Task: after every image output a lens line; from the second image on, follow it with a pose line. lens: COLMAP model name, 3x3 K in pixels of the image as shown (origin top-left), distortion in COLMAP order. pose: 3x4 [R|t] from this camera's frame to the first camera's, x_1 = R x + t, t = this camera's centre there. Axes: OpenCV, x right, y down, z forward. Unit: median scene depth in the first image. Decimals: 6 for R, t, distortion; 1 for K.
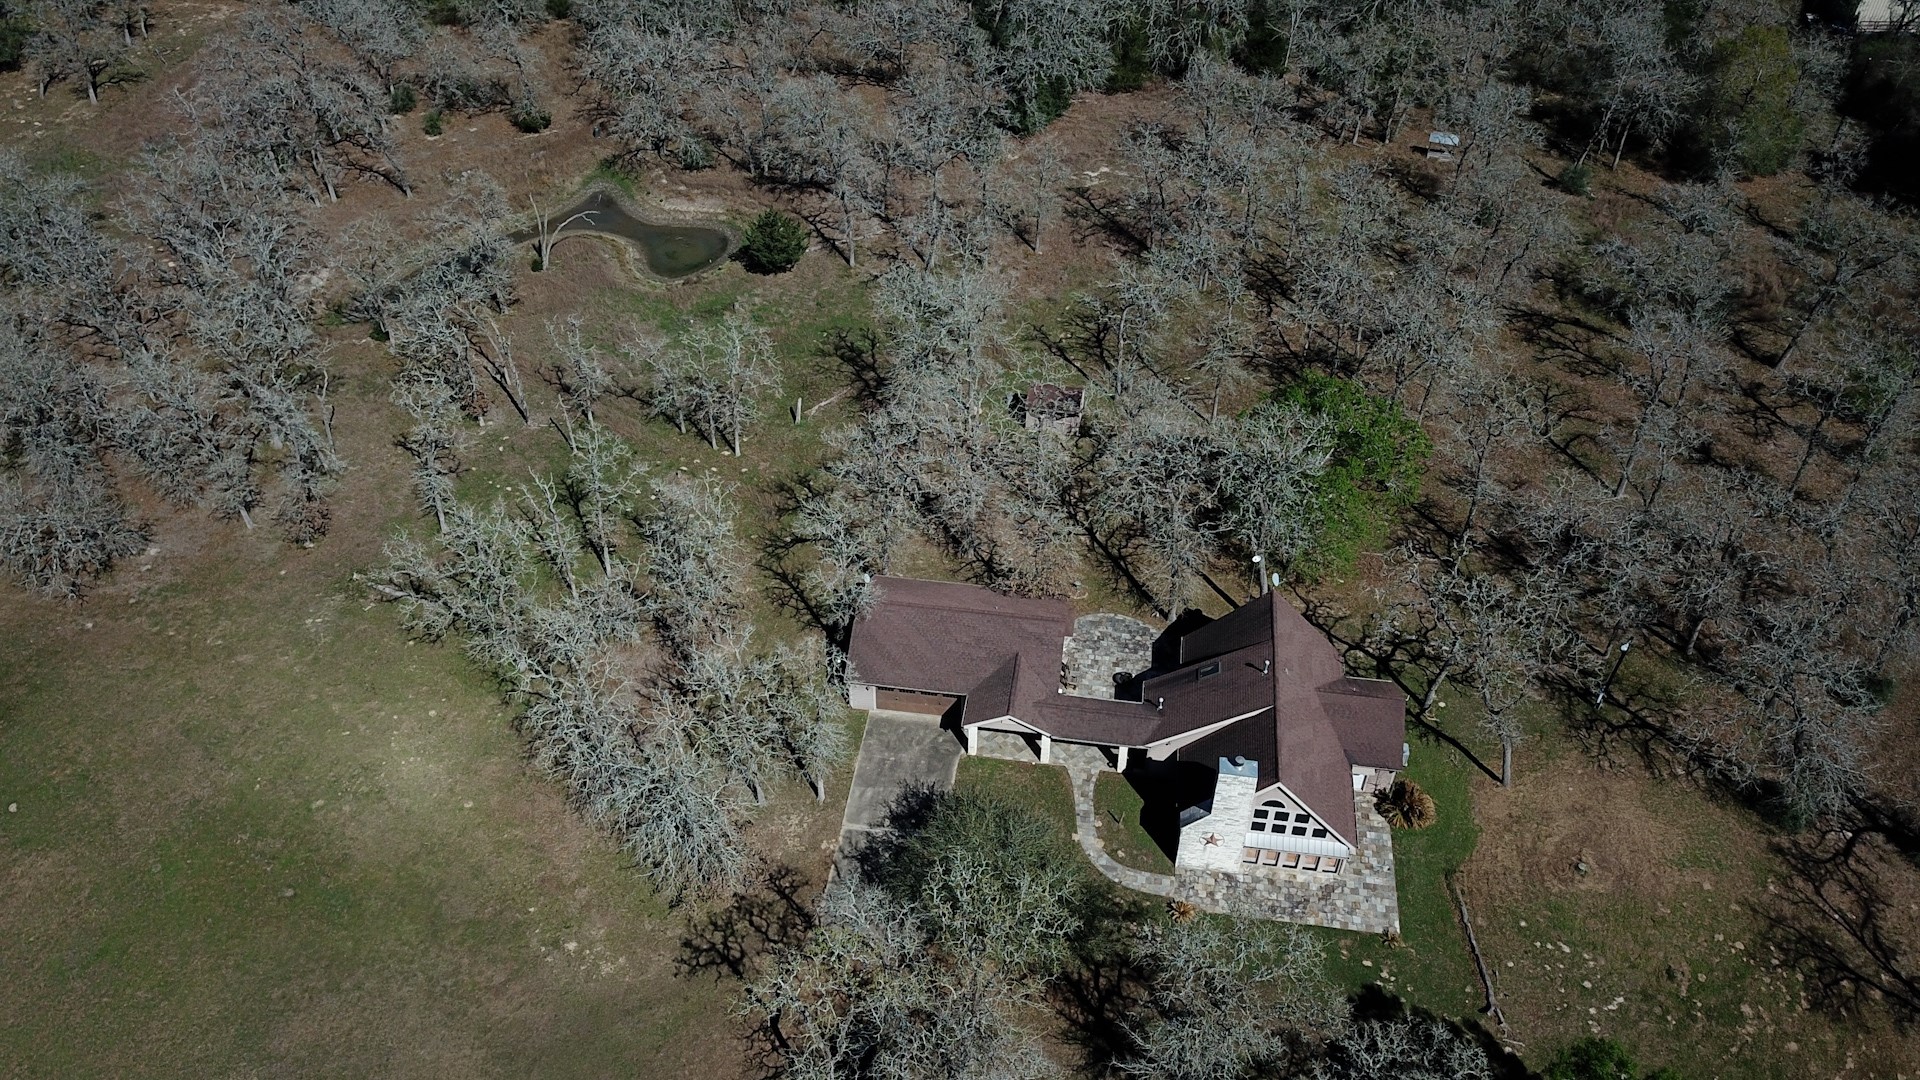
lens RADIAL K [[1470.7, 0, 953.7], [0, 1470.7, 559.3], [0, 0, 1]] dist [0.194721, -0.482111]
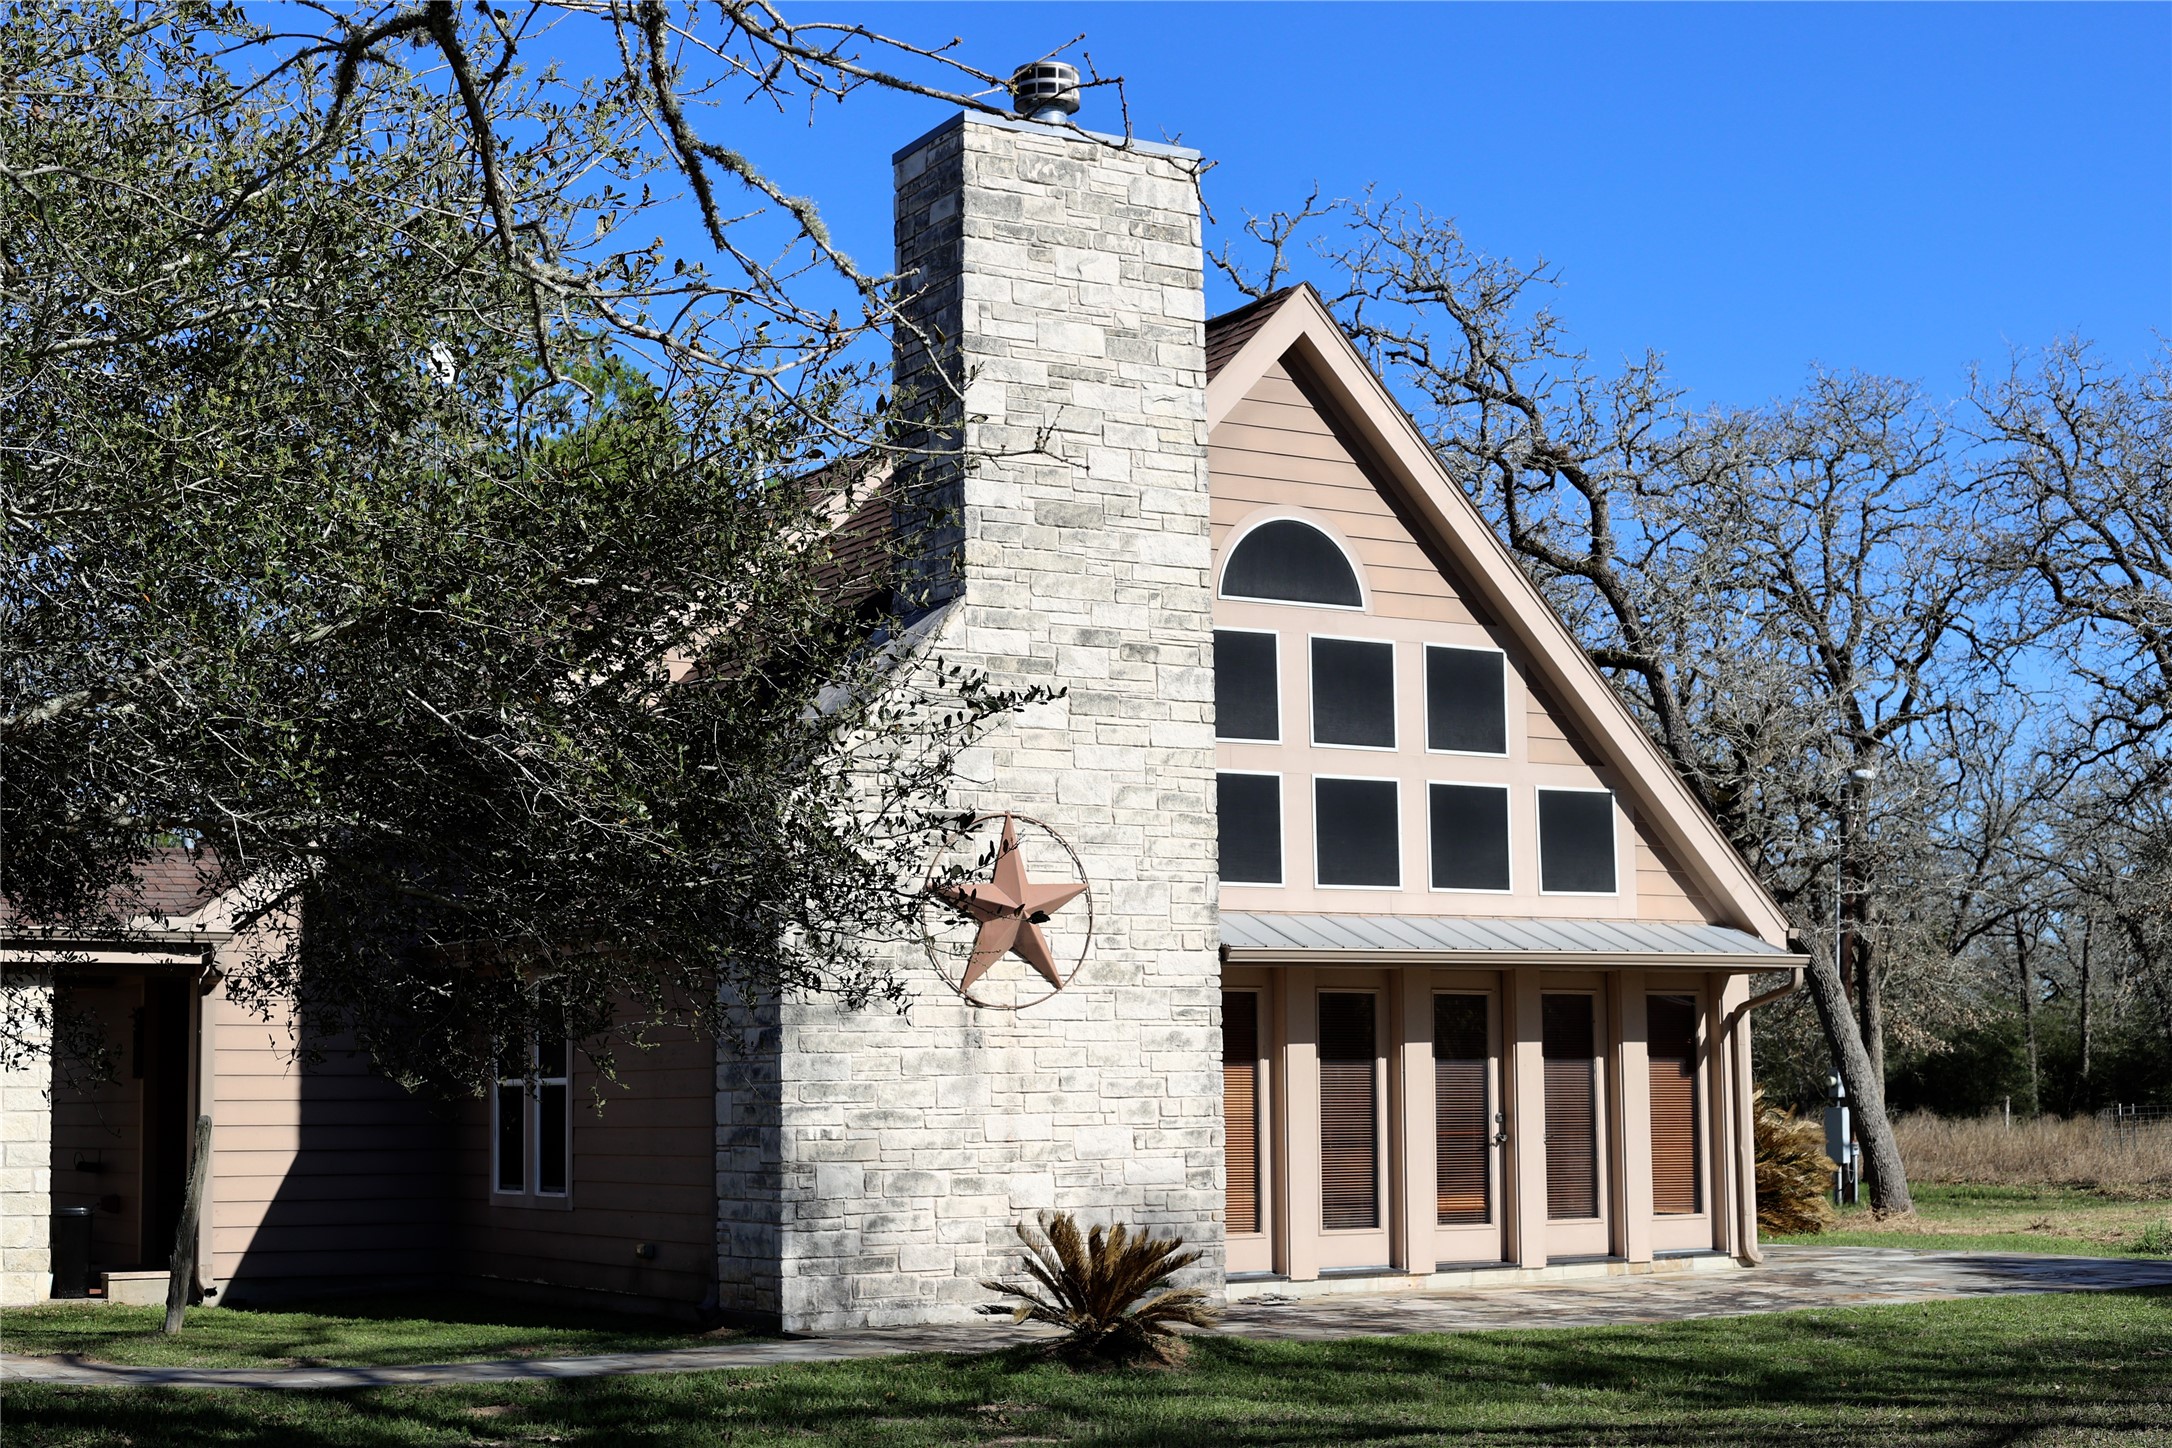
lens RADIAL K [[3315.1, 0, 1197.3], [0, 3315.1, 720.5], [0, 0, 1]] dist [-0.102876, -0.011508]
pose [[0.754528, 0.052232, 0.654186, 0.003956], [0.465897, 0.659416, -0.590009, 0.345523], [-0.462198, 0.749962, 0.473213, 0.843002]]
